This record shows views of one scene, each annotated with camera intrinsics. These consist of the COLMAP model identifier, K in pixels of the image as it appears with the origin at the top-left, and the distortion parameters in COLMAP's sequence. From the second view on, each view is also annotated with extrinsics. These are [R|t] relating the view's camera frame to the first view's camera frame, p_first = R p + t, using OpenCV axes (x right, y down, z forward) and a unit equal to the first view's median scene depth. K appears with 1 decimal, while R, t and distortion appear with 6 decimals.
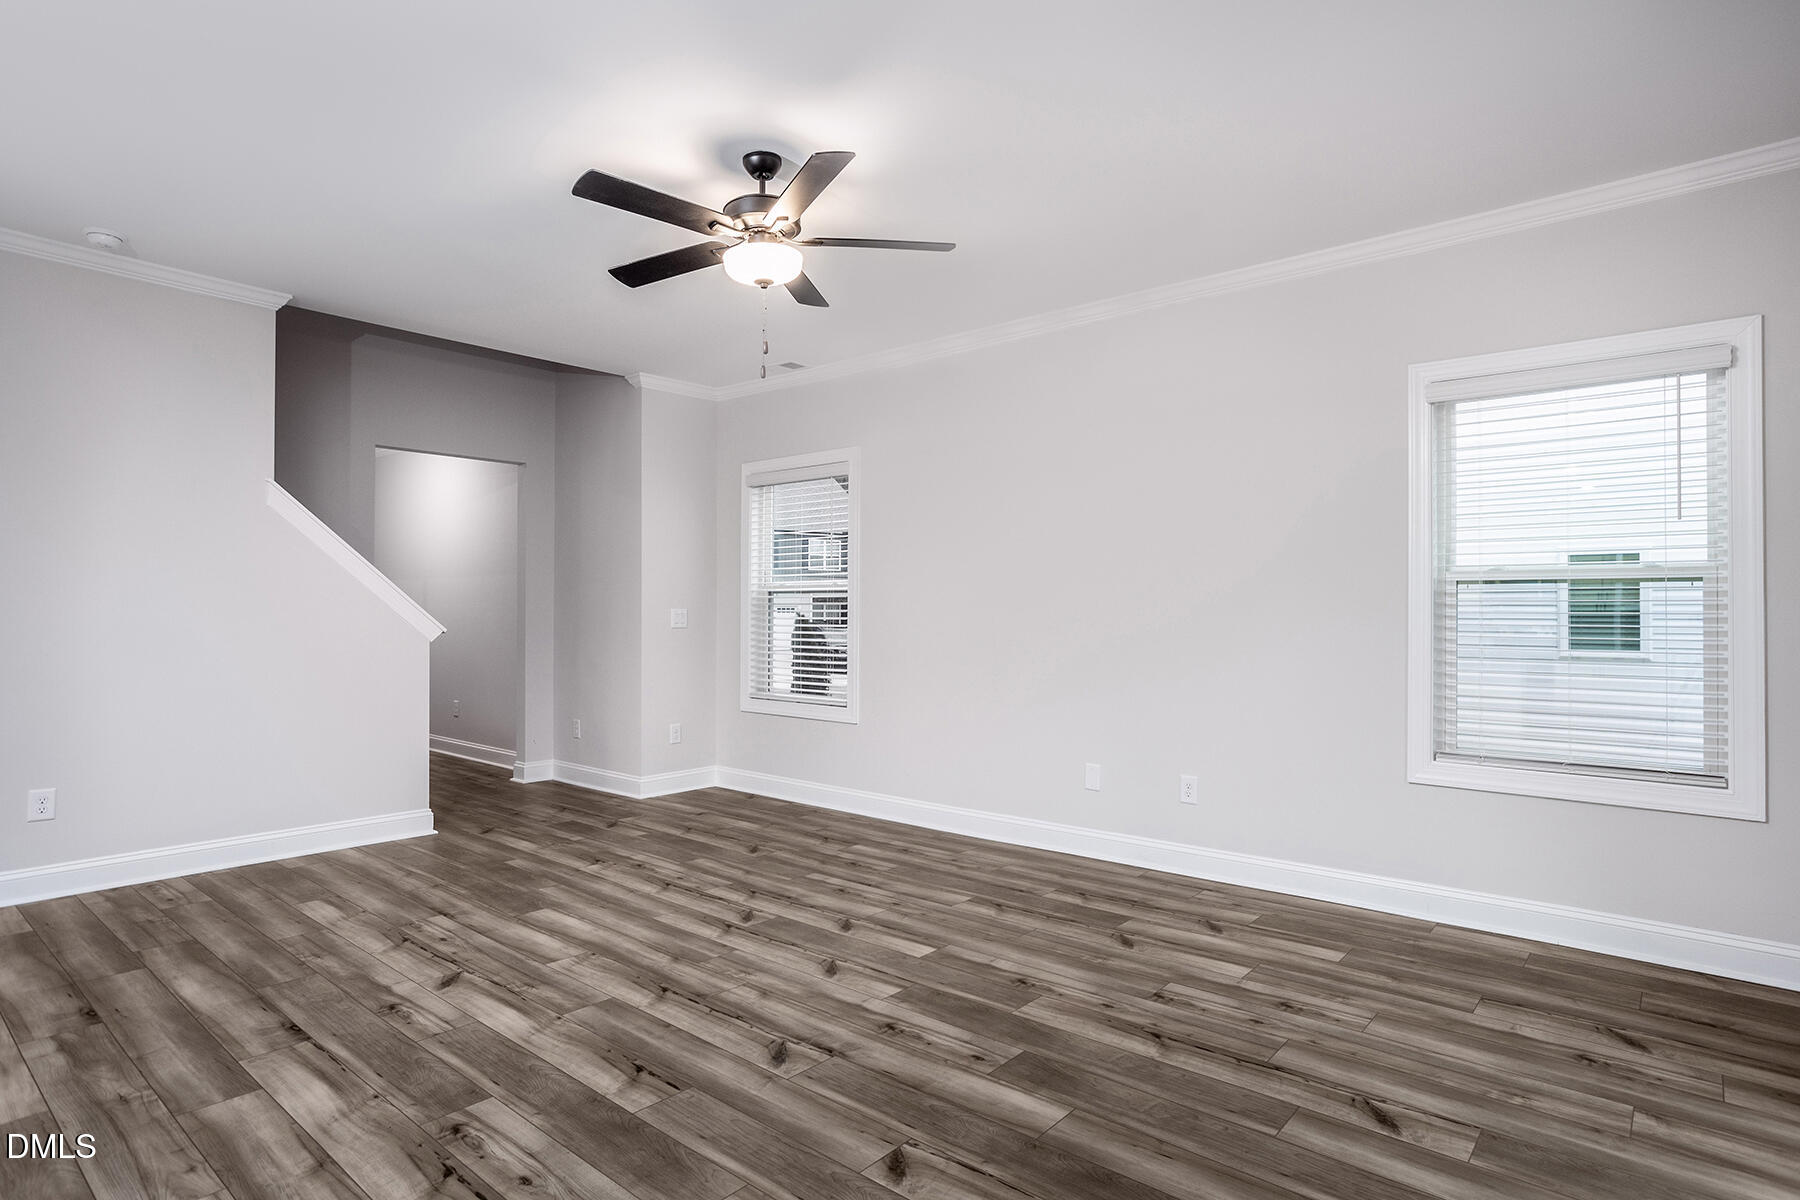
lens RADIAL K [[967.6, 0, 903.9], [0, 967.6, 590.9], [0, 0, 1]] dist [-0.023797, 0.018925]
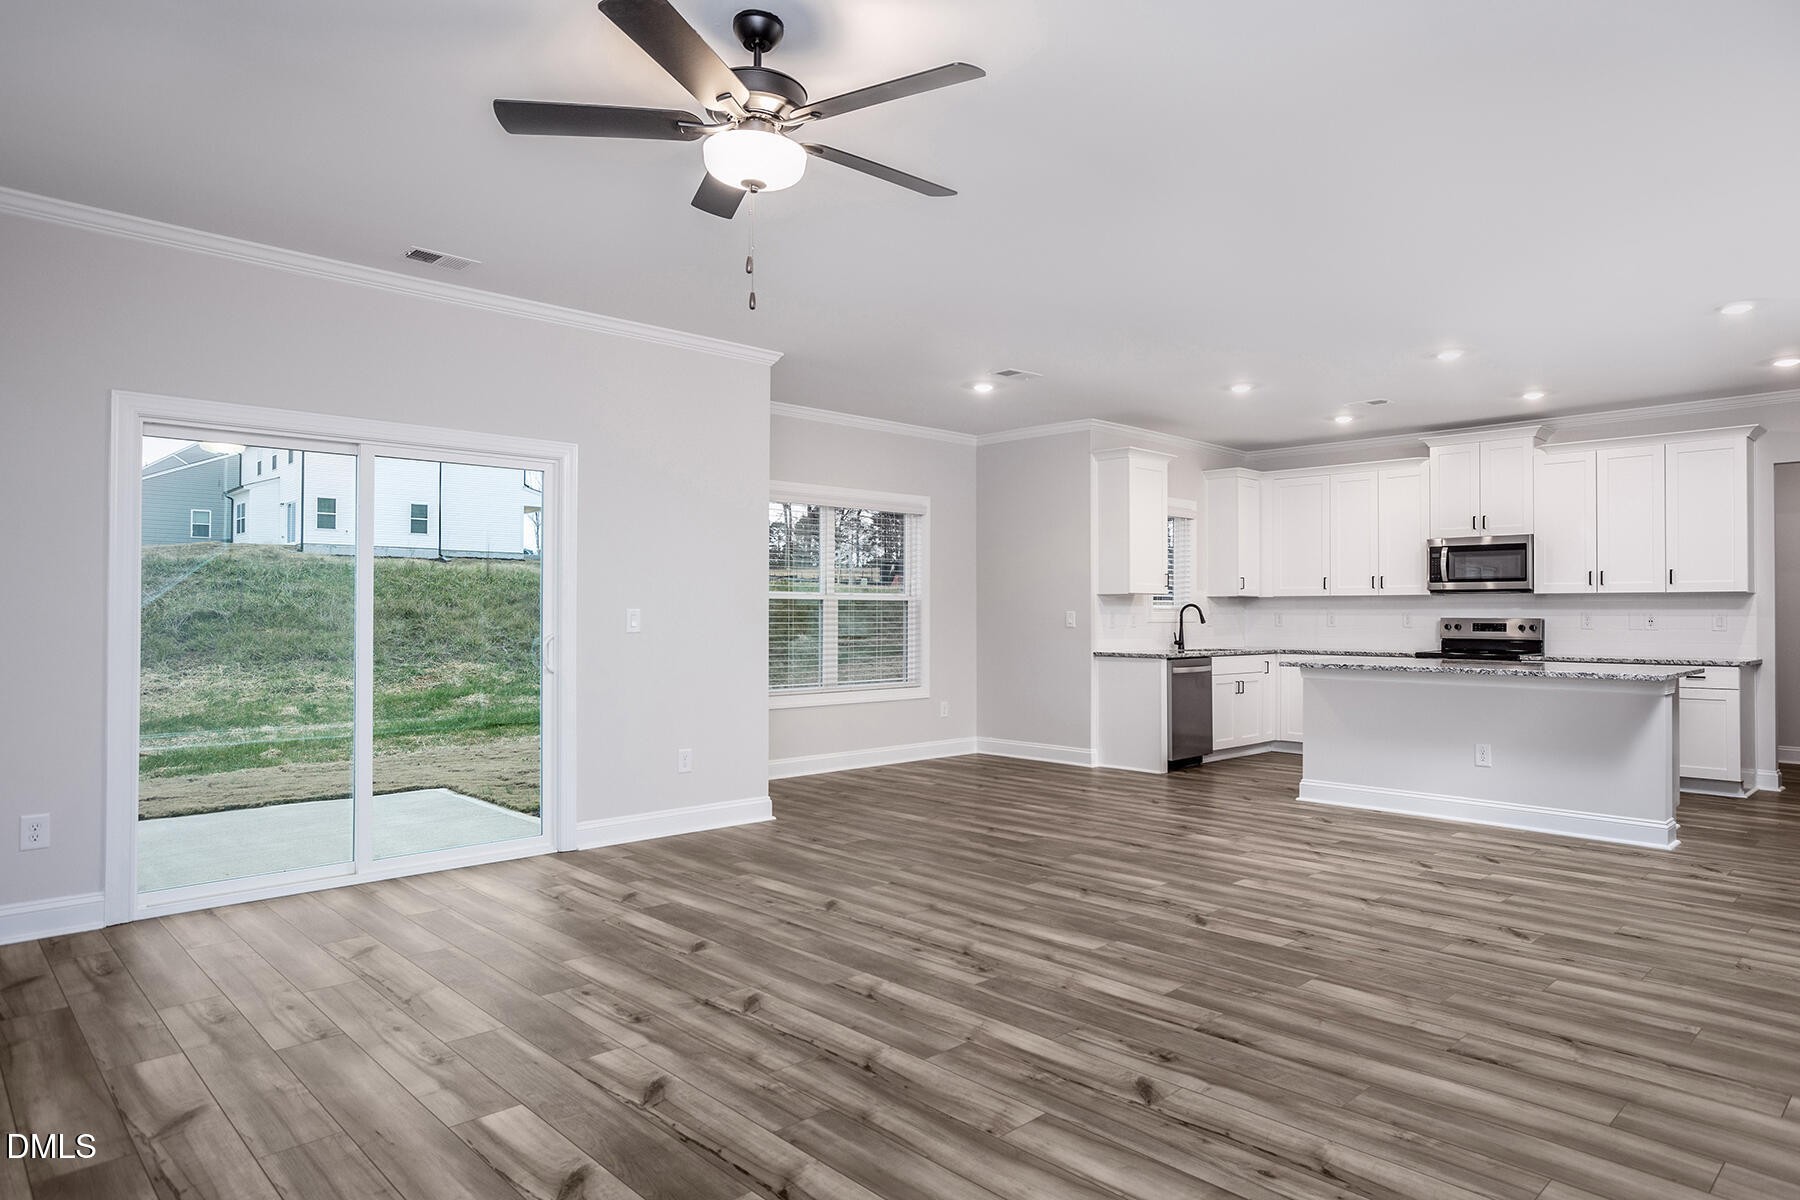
lens RADIAL K [[1075.8, 0, 899.6], [0, 1075.8, 596.0], [0, 0, 1]] dist [-0.024254, 0.022551]
pose [[-0.994626, -0.003327, 0.103479, -0.348205], [-0.007545, 0.999155, -0.040398, 0.041395], [-0.103257, -0.040961, -0.993811, 1.818925]]
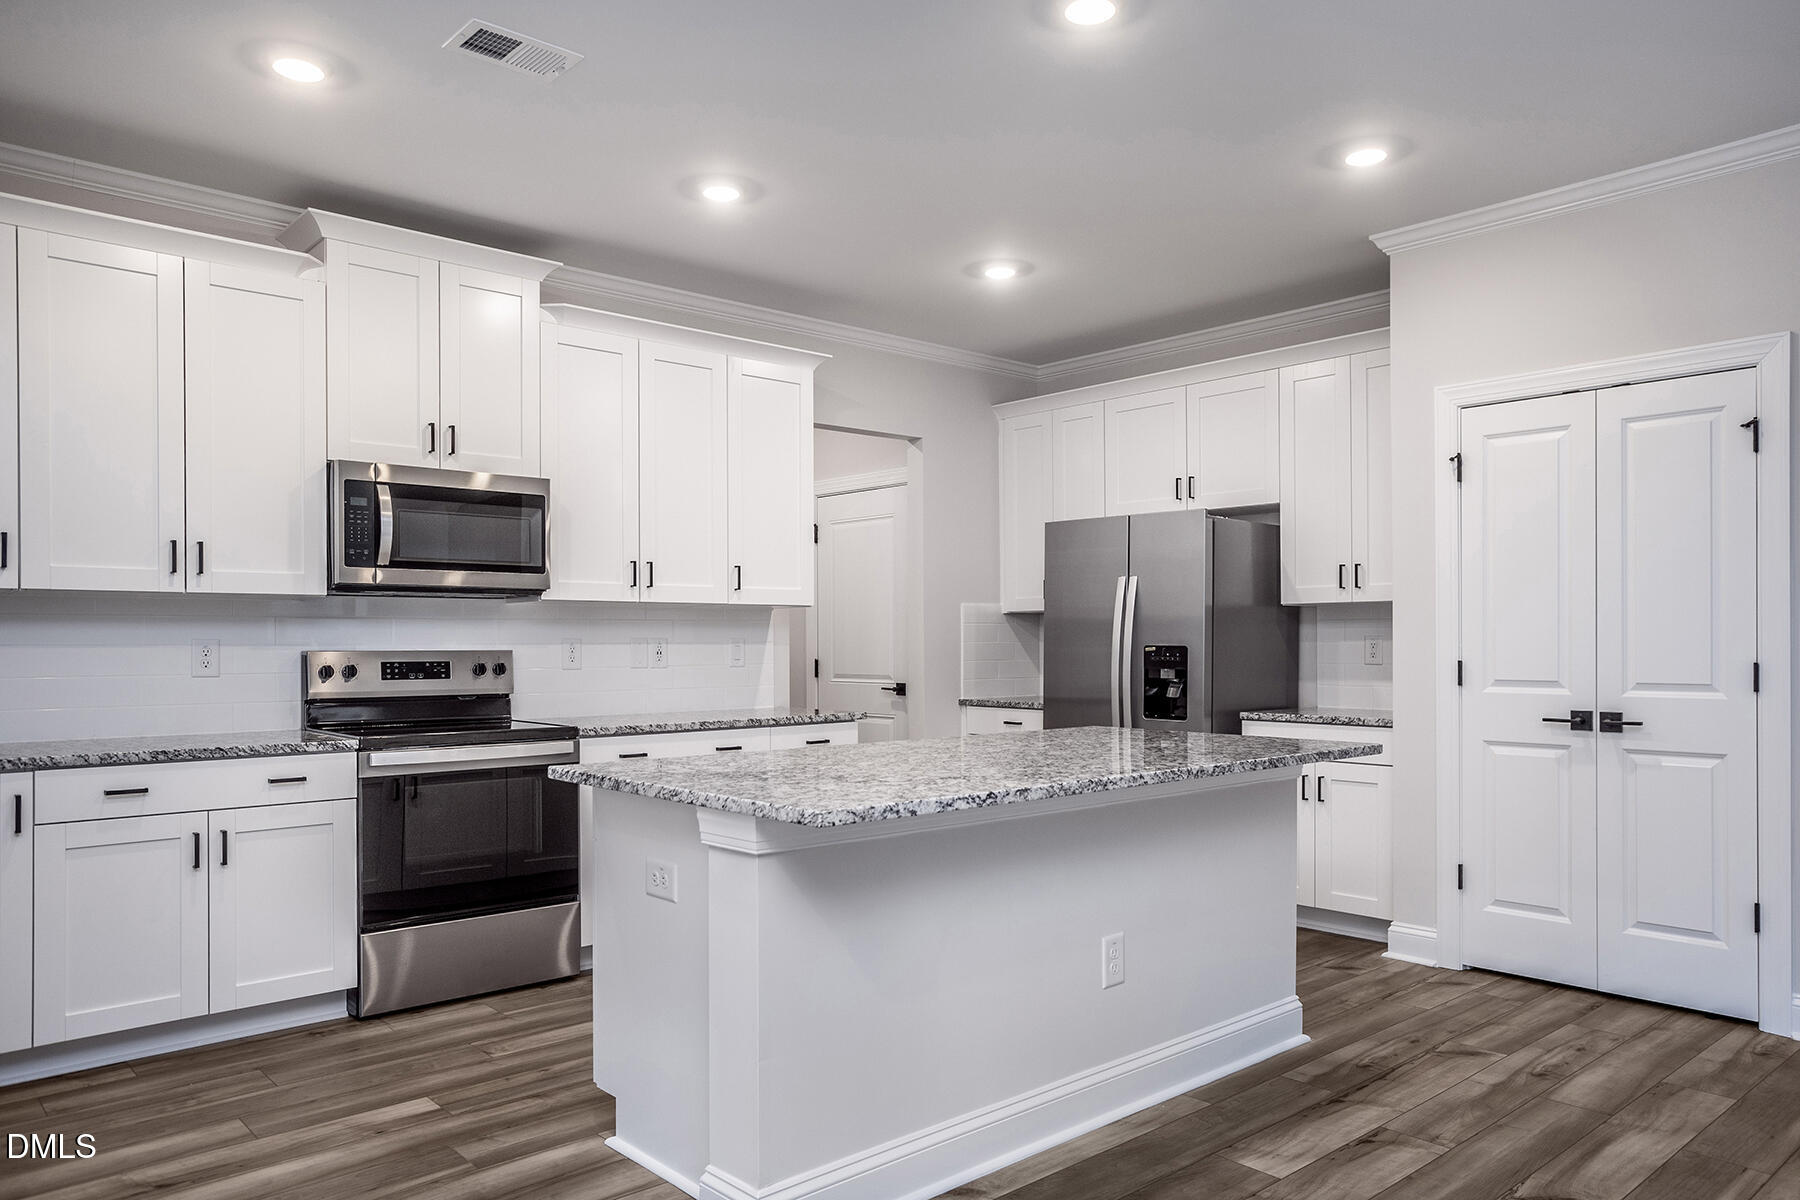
lens RADIAL K [[1245.9, 0, 915.9], [0, 1245.9, 629.8], [0, 0, 1]] dist [-0.012920, 0.011792]
pose [[-0.120121, -0.012203, -0.992684, -0.196272], [0.028539, 0.999469, -0.015740, -0.006659], [0.992349, -0.030221, -0.119709, -0.212425]]
